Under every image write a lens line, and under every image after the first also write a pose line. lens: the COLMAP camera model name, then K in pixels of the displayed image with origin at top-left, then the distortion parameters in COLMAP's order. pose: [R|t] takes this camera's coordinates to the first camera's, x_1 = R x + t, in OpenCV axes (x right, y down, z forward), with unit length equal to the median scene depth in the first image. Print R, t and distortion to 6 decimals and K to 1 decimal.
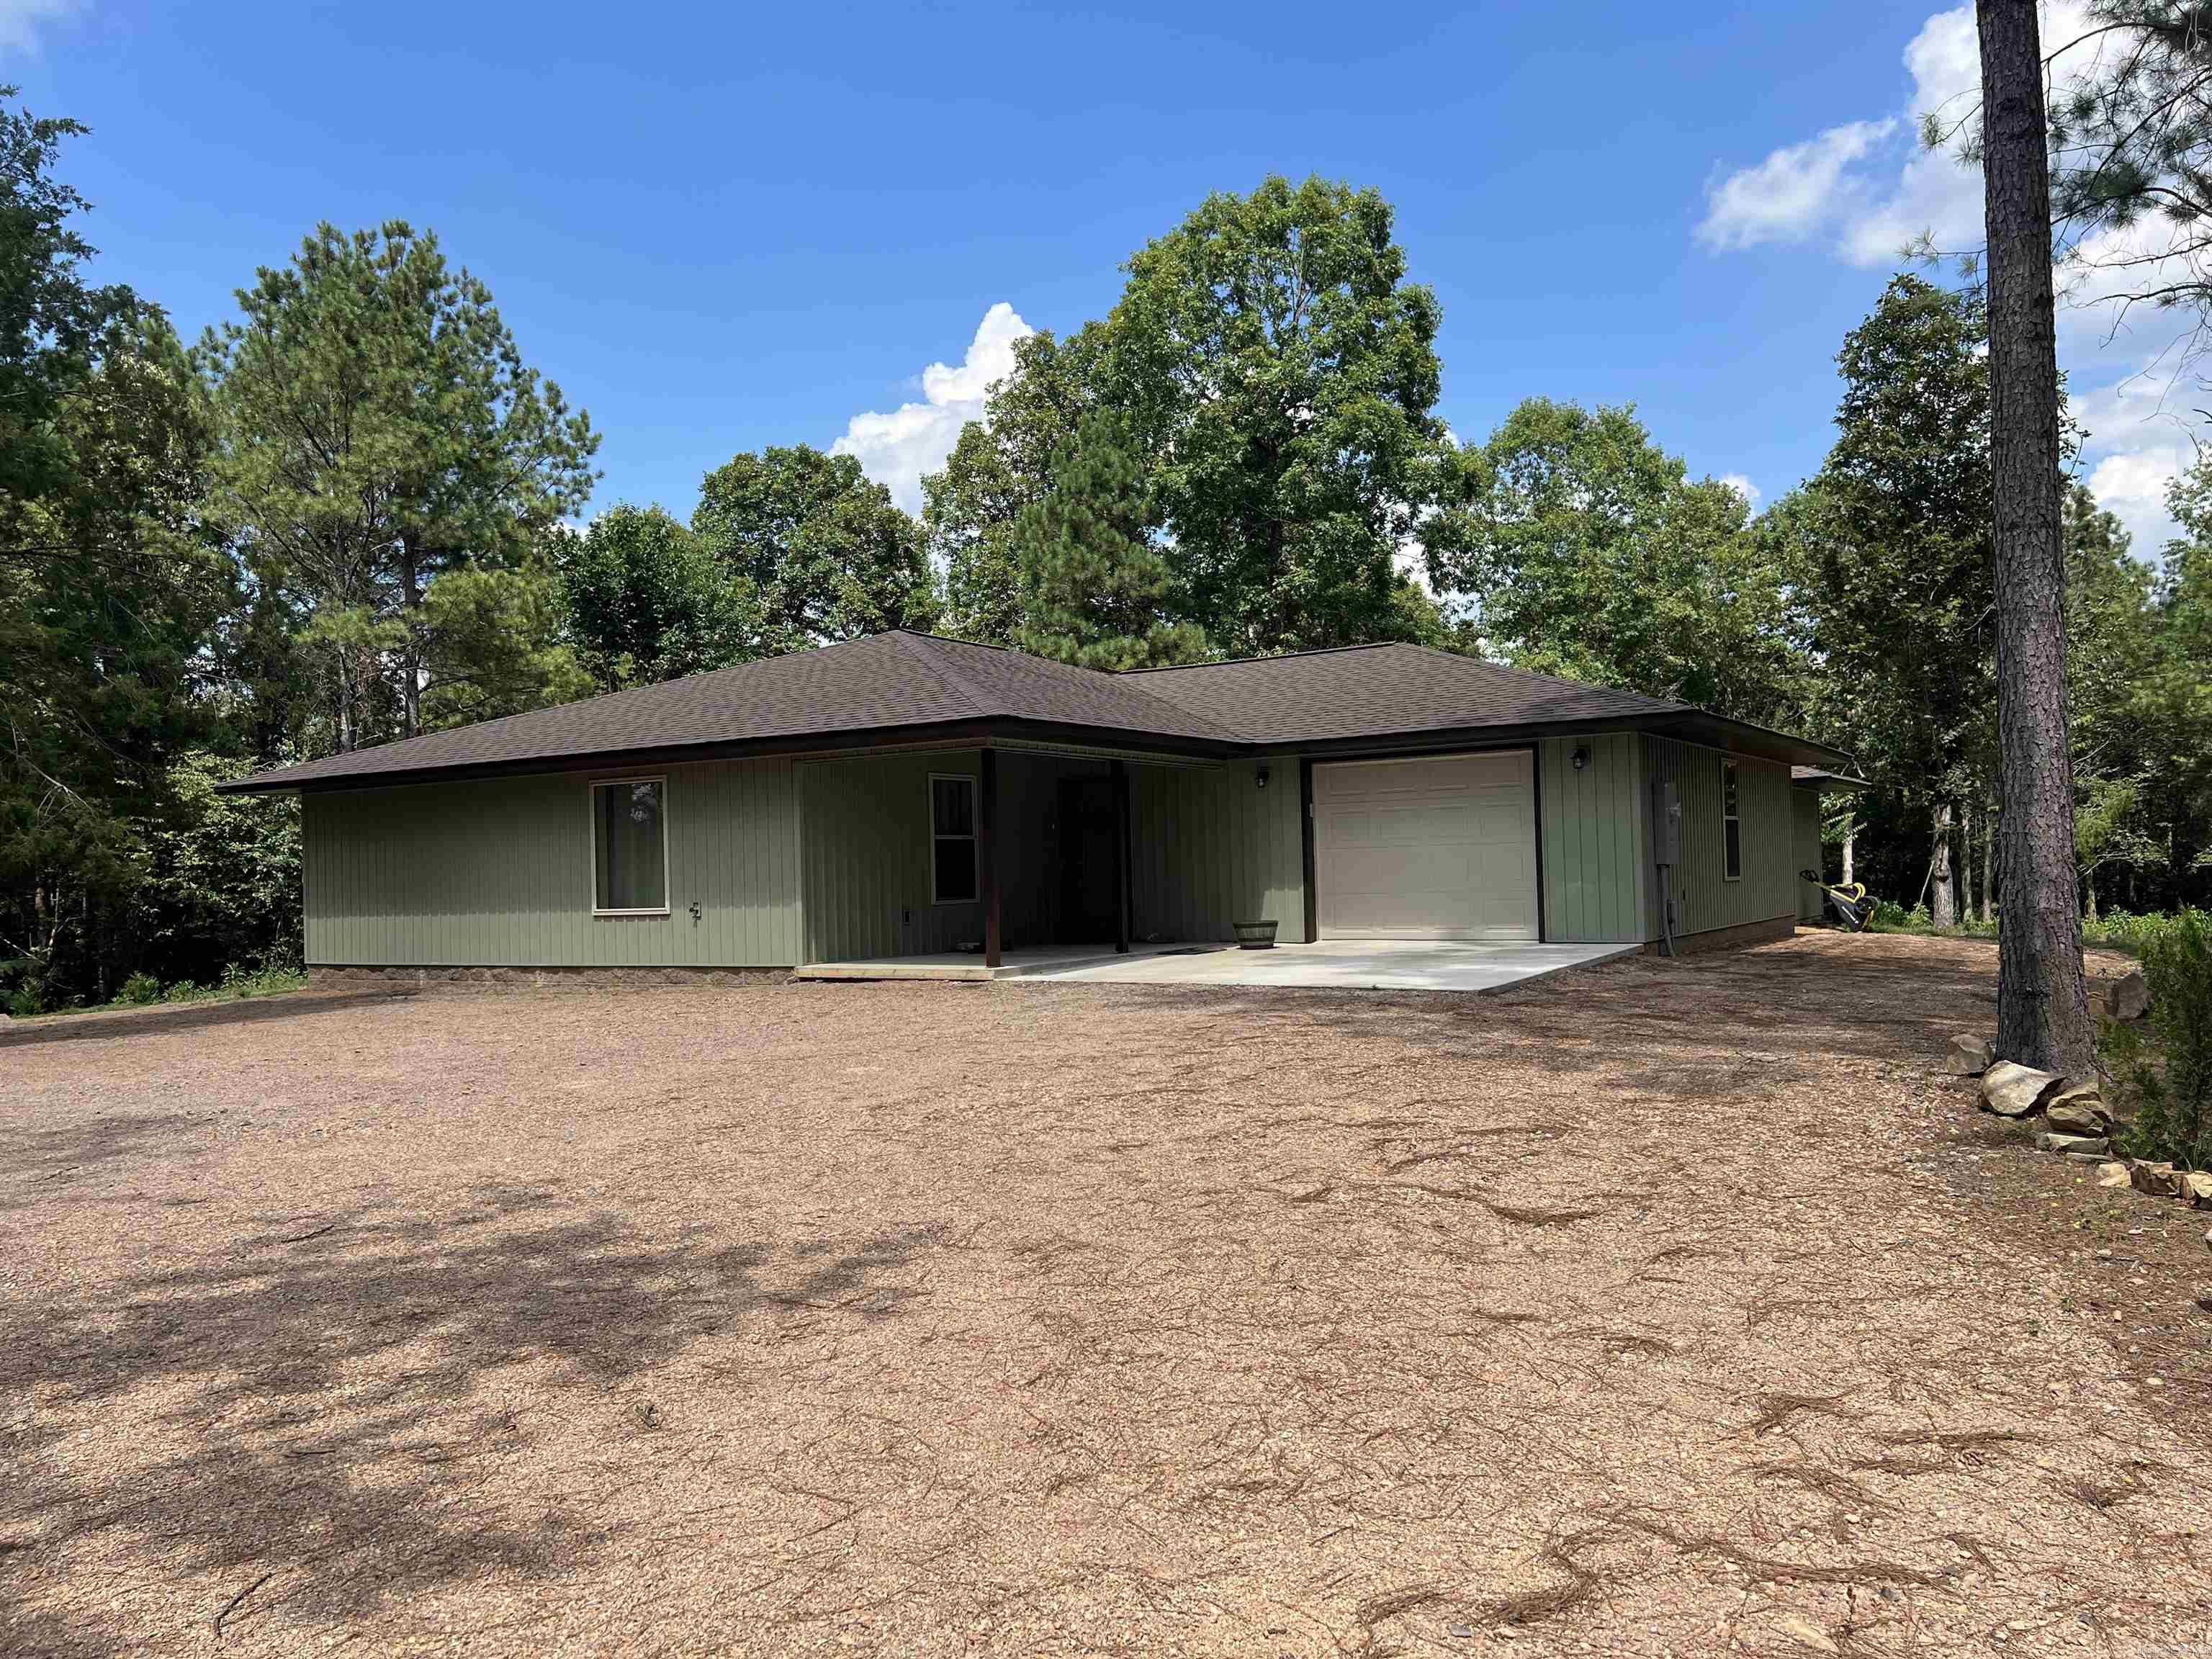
lens RADIAL K [[1664.4, 0, 1113.5], [0, 1664.4, 842.6], [0, 0, 1]] dist [0.053810, -0.062587]
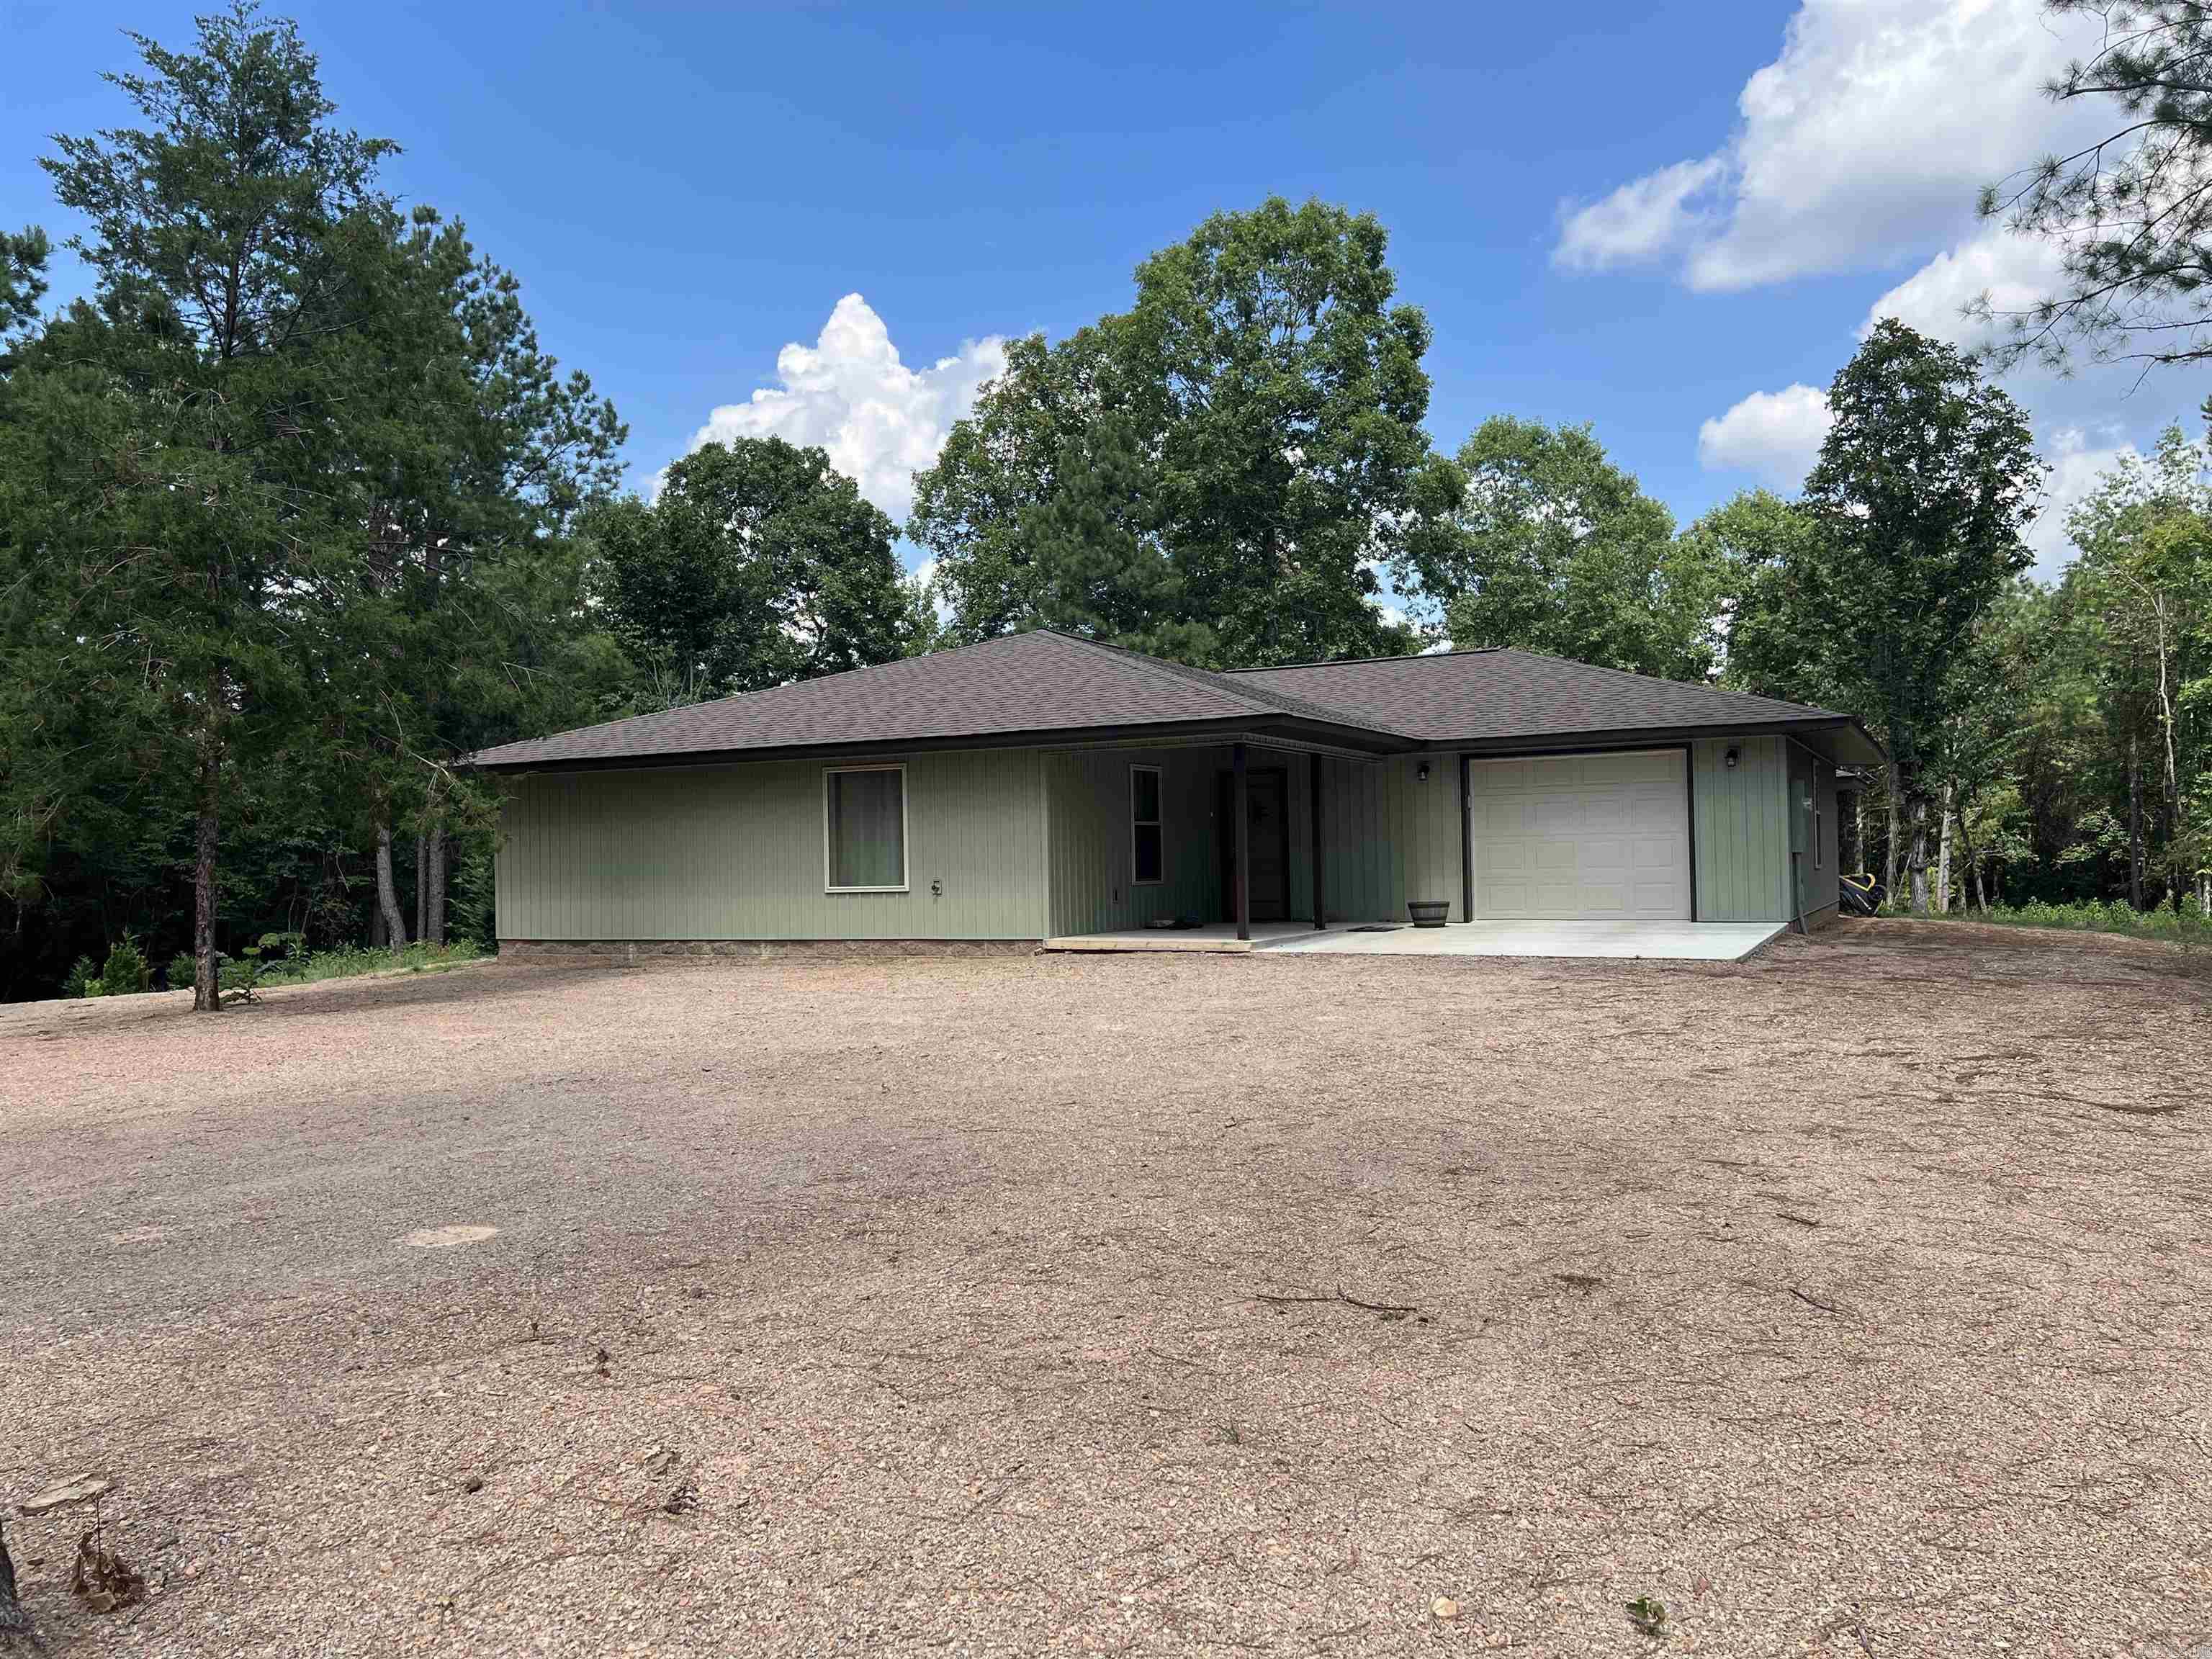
lens RADIAL K [[1664.4, 0, 1103.4], [0, 1664.4, 842.5], [0, 0, 1]] dist [0.053810, -0.062587]
pose [[0.996114, 0.008160, 0.087699, -0.106343], [-0.008599, 0.999952, 0.004627, 0.002314], [-0.087657, -0.005364, 0.996136, -0.038138]]
